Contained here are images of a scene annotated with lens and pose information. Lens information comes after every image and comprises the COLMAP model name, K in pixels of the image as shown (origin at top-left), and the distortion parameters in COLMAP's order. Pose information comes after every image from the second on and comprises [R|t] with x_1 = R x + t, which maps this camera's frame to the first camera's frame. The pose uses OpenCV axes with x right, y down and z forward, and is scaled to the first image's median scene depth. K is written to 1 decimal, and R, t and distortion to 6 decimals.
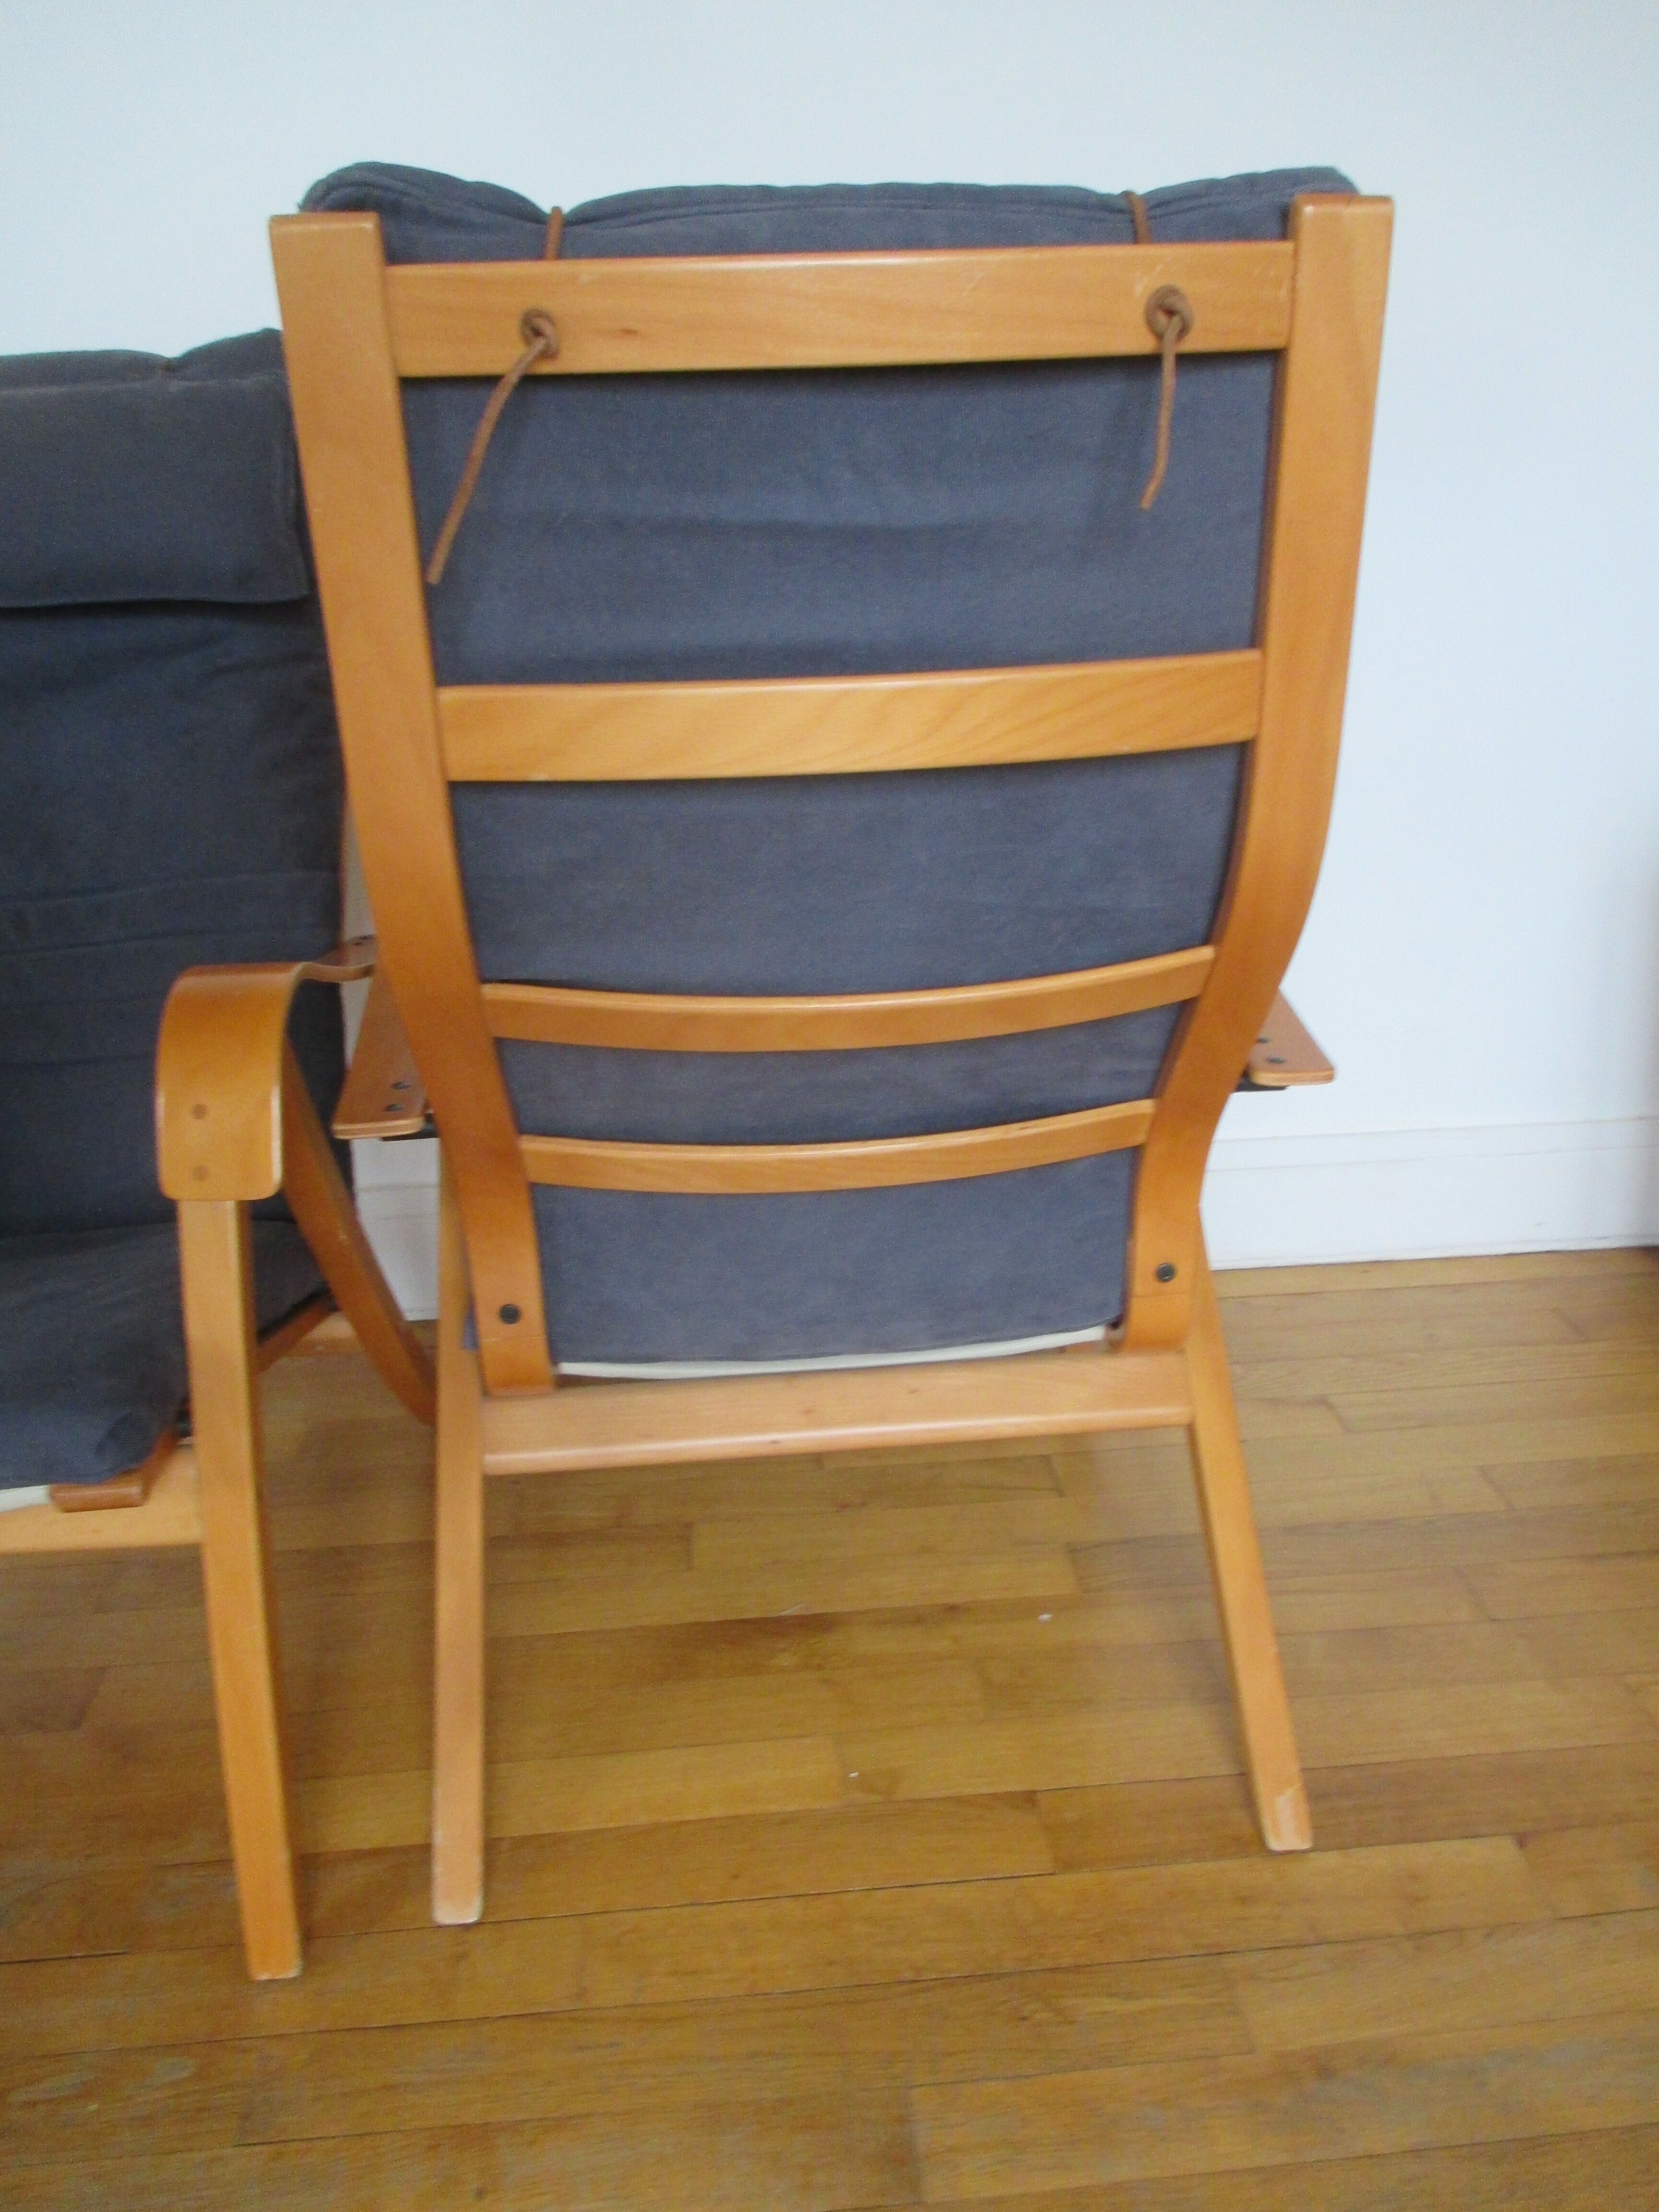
lens RADIAL K [[1803.7, 0, 824.2], [0, 1803.7, 1101.9], [0, 0, 1]] dist [-0.003064, -0.013451]
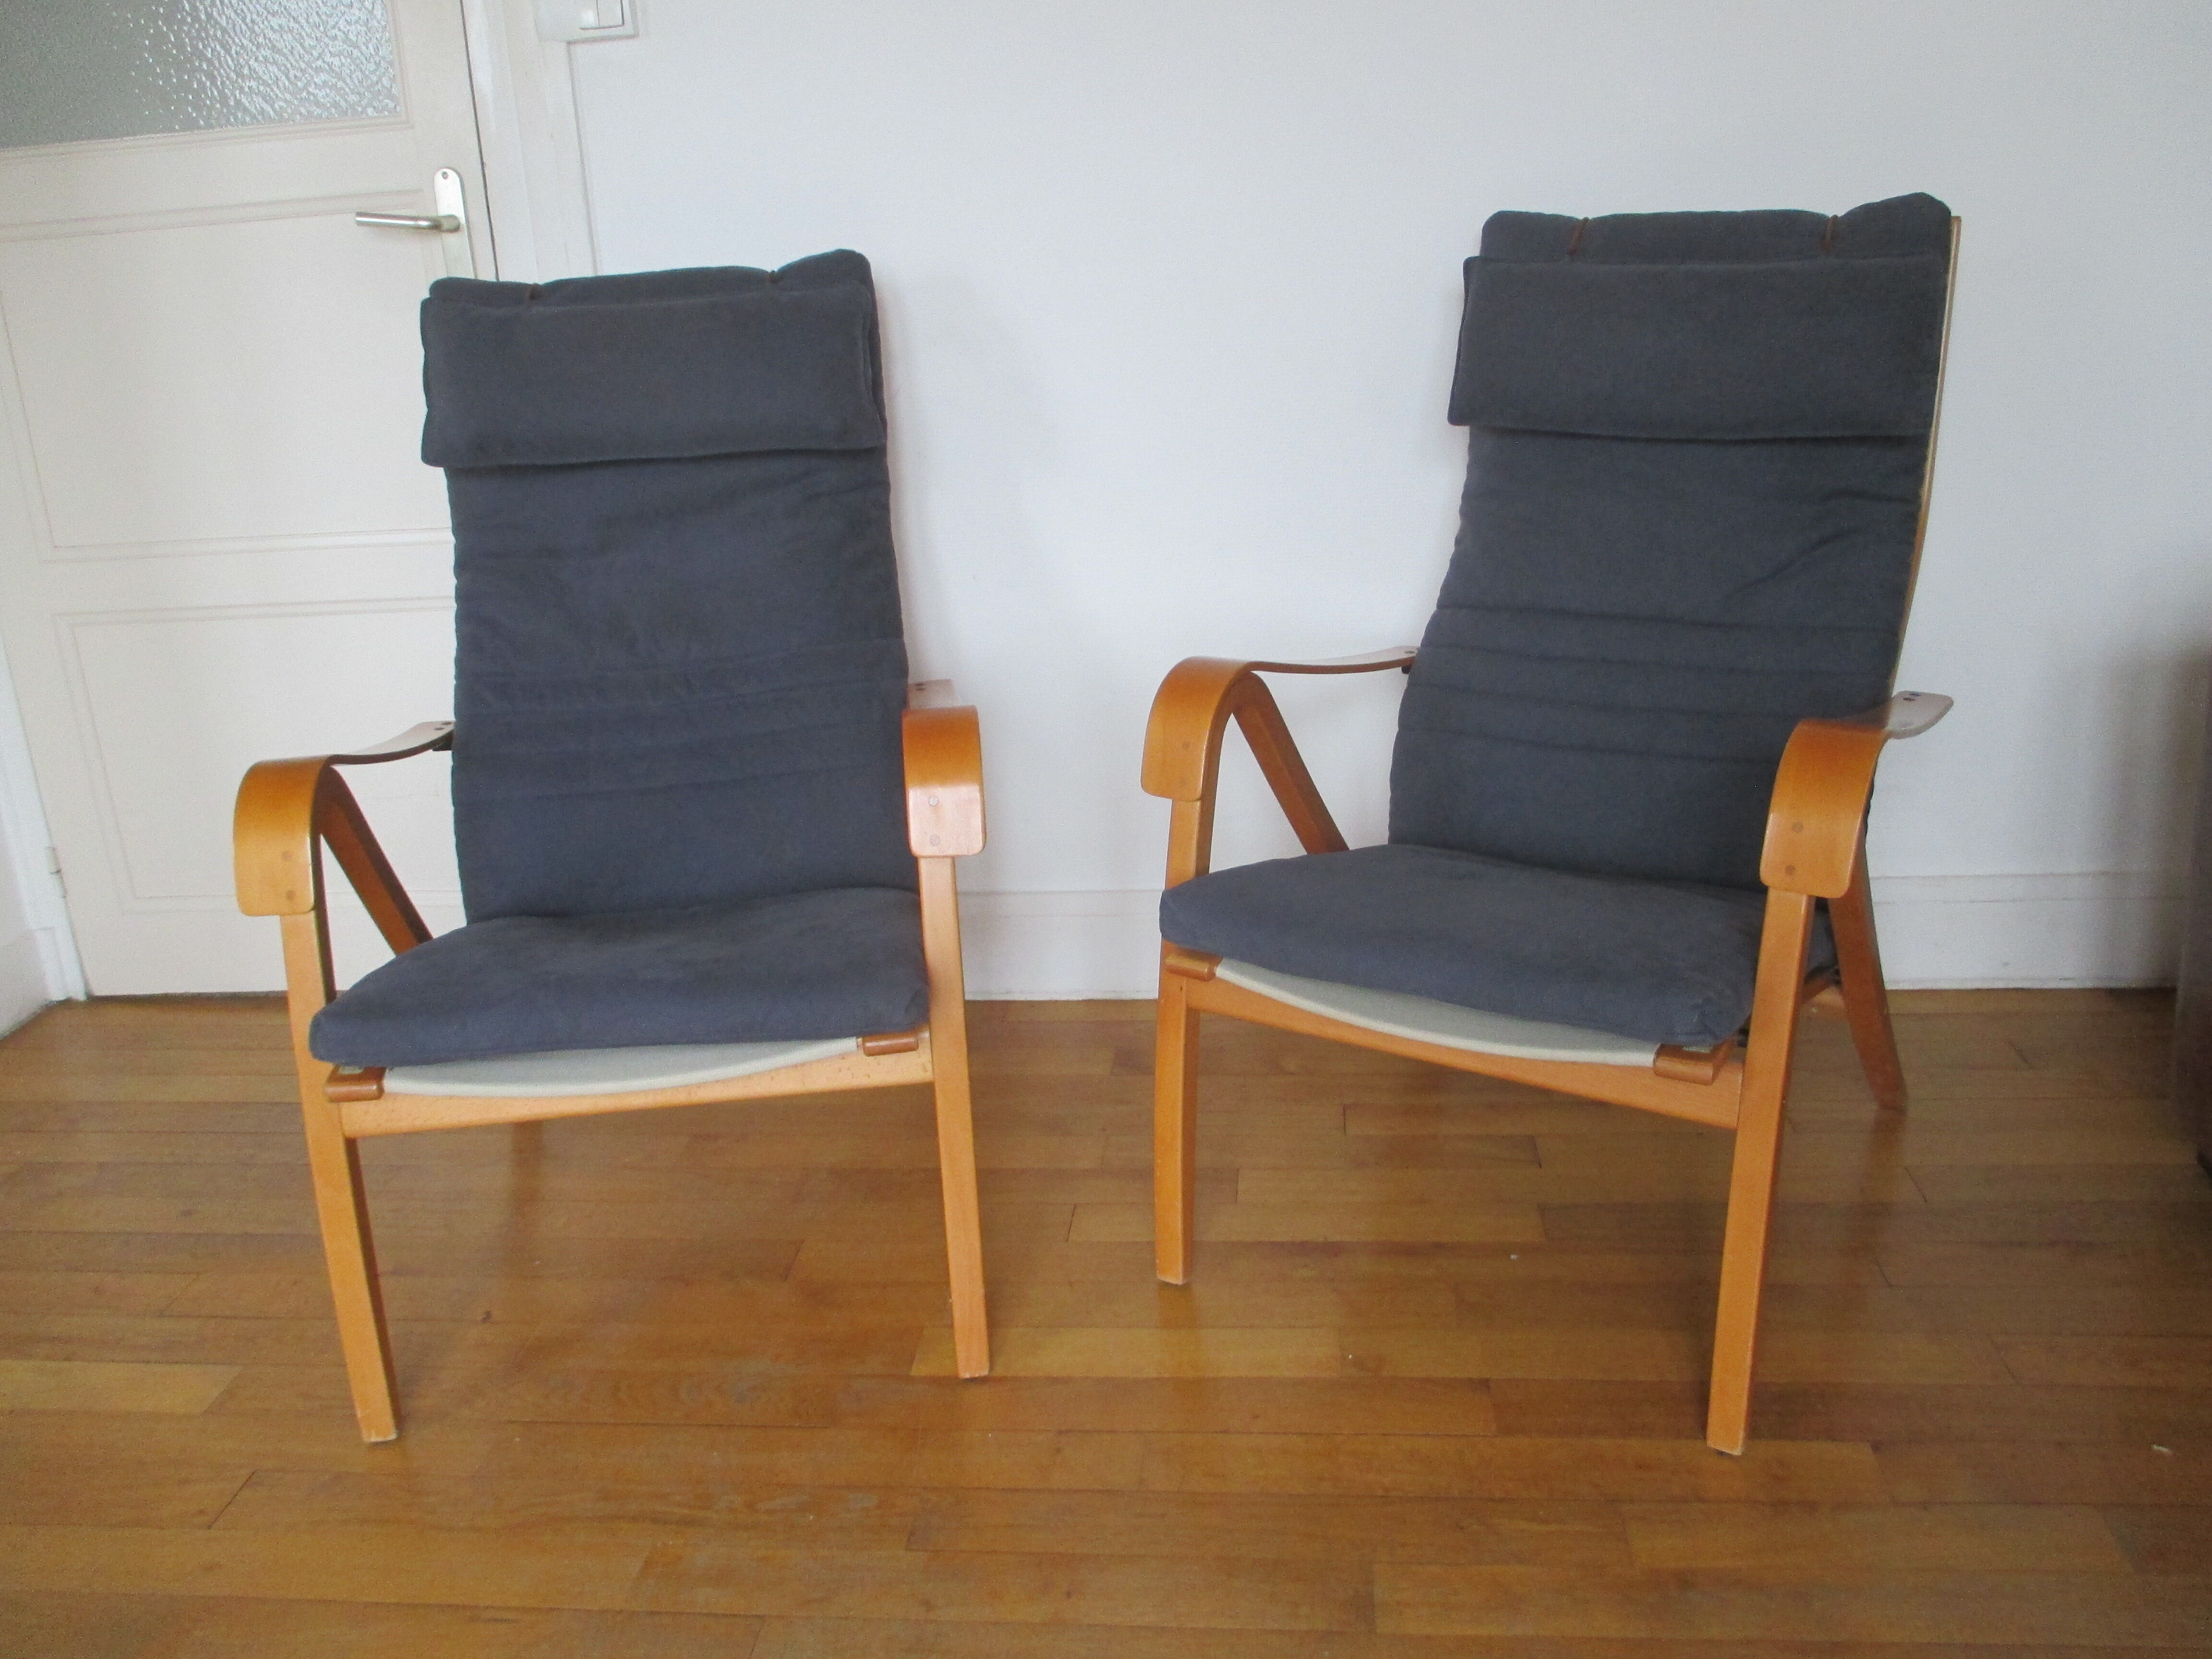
lens RADIAL K [[1803.7, 0, 1085.5], [0, 1803.7, 827.1], [0, 0, 1]] dist [-0.003064, -0.013451]
pose [[0.983527, 0.030835, -0.178111, 0.054176], [-0.028783, 0.999486, 0.014096, -0.030347], [0.178454, -0.008737, 0.983910, -0.368121]]
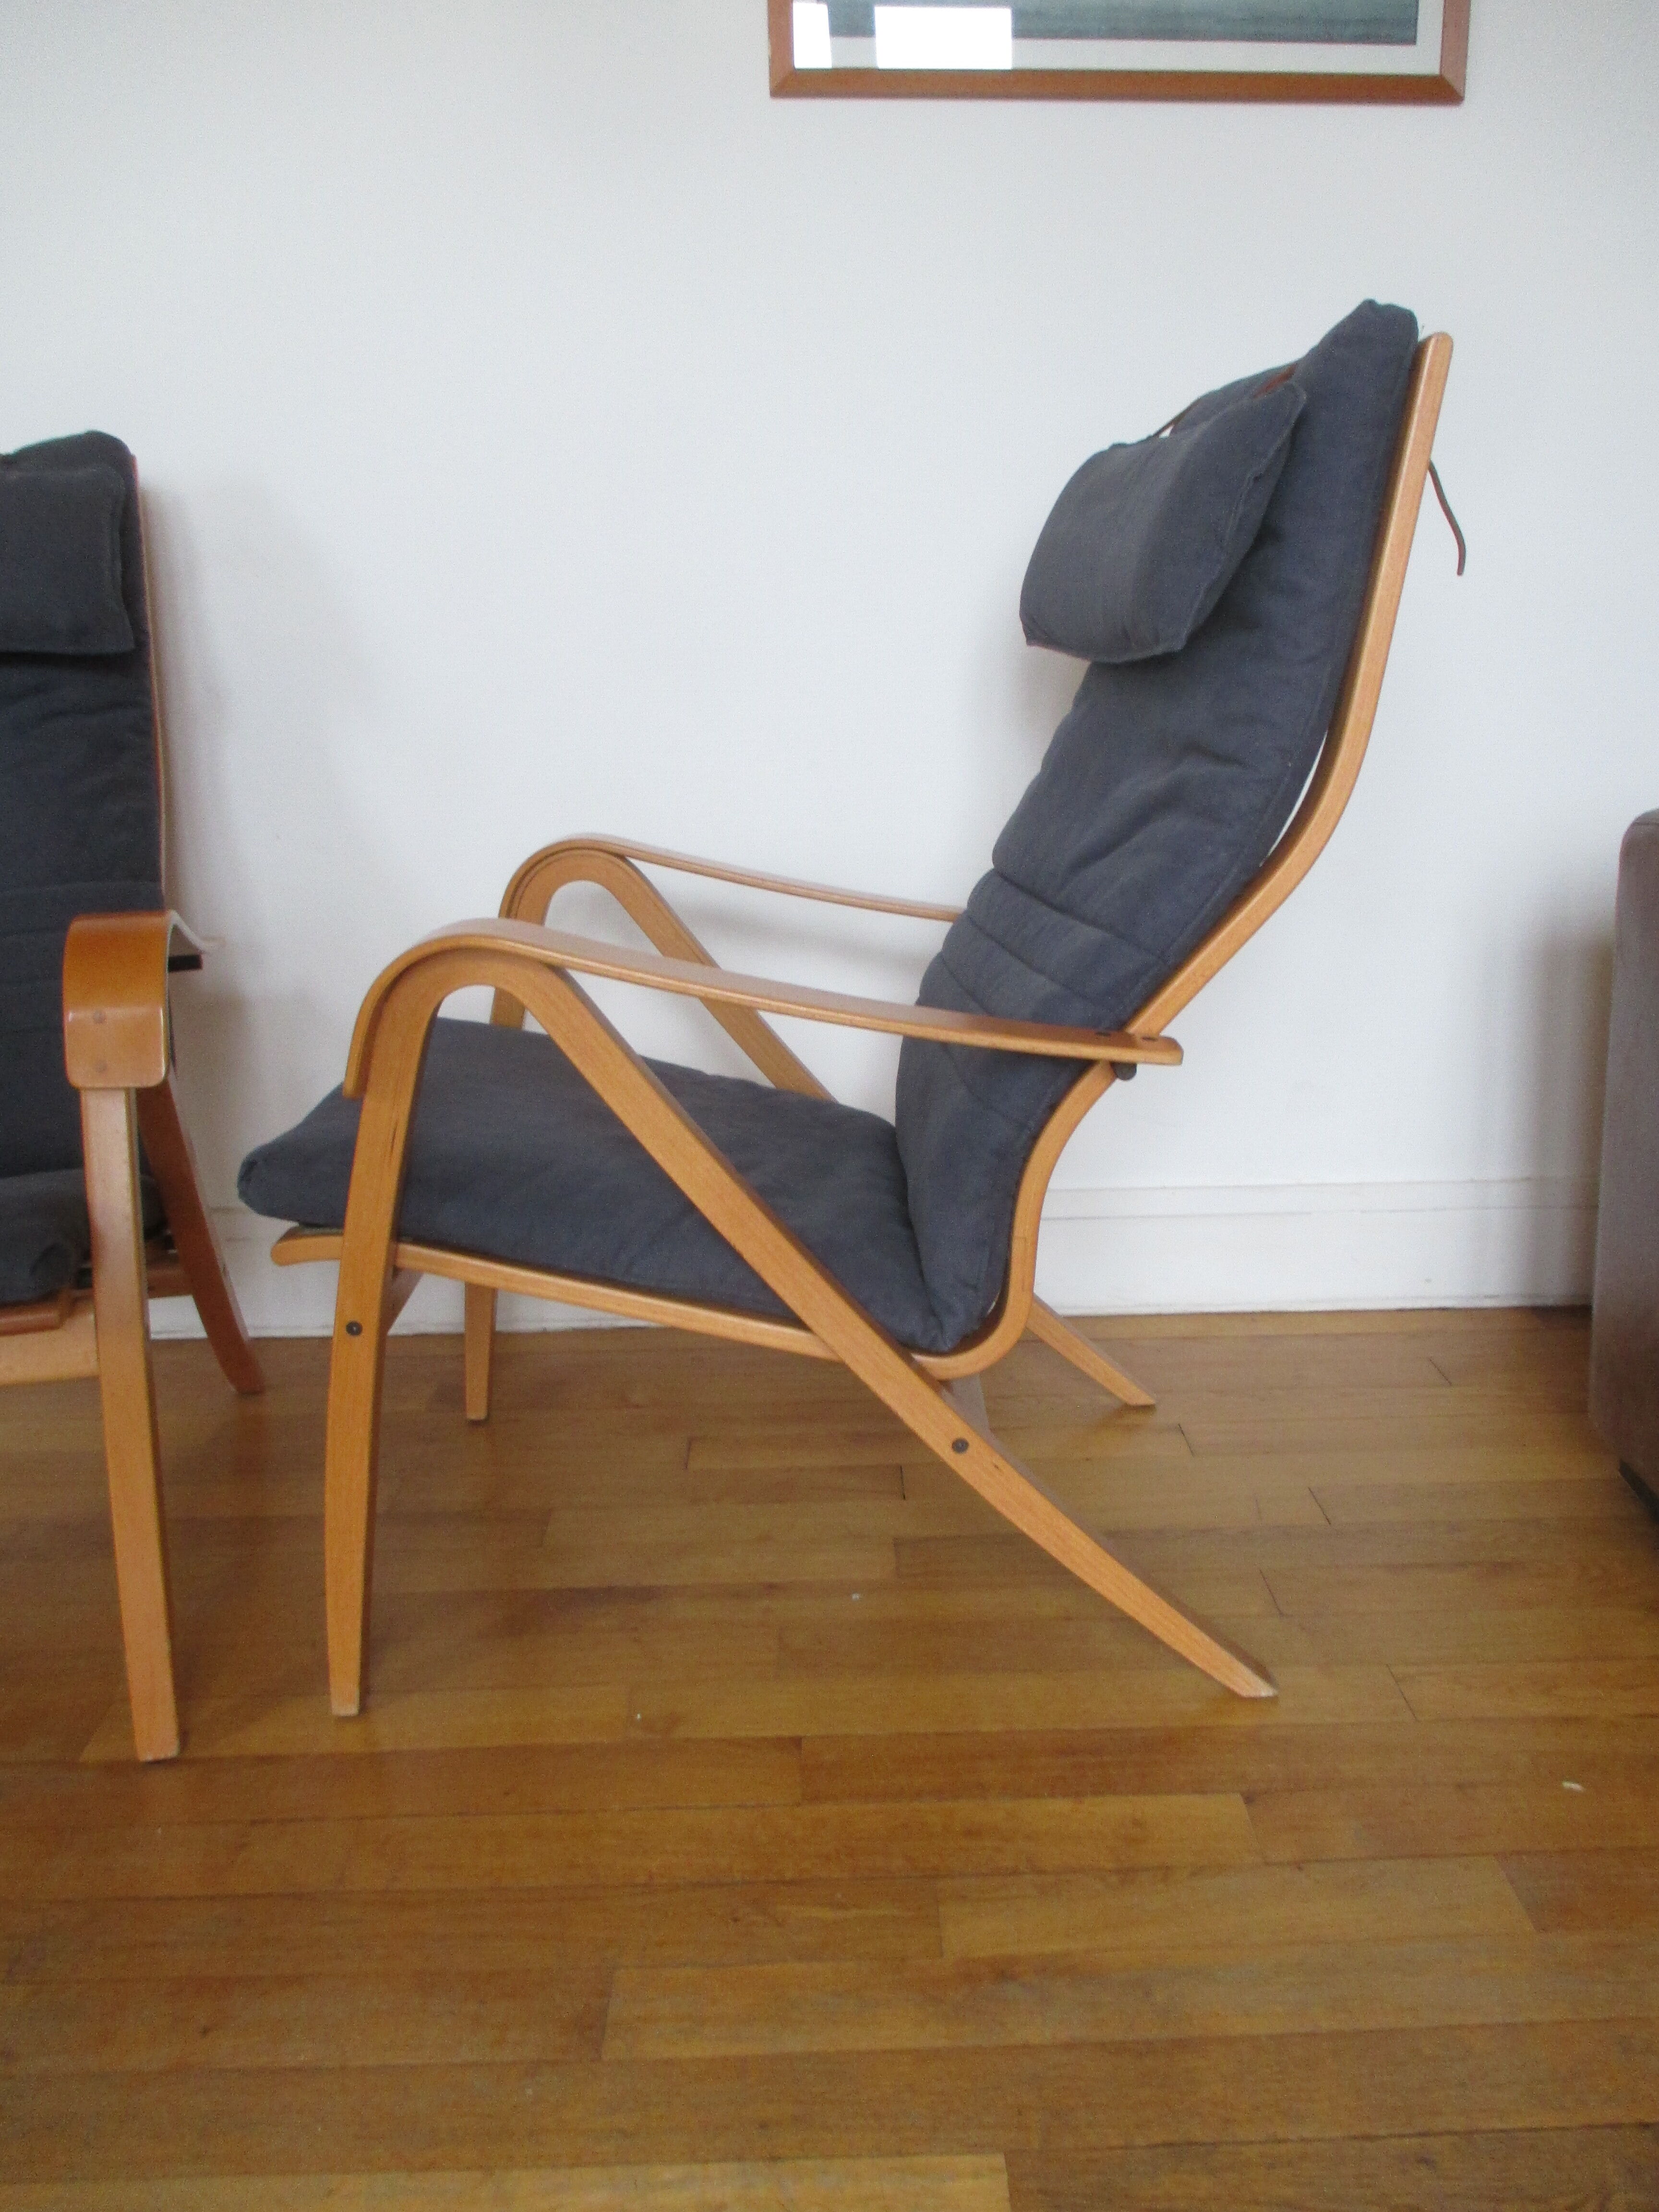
lens RADIAL K [[1803.7, 0, 843.7], [0, 1803.7, 1110.6], [0, 0, 1]] dist [-0.003064, -0.013451]
pose [[0.998026, 0.021610, -0.058962, 0.216647], [-0.025912, 0.996981, -0.073189, 0.098269], [0.057203, 0.074573, 0.995574, -0.101973]]
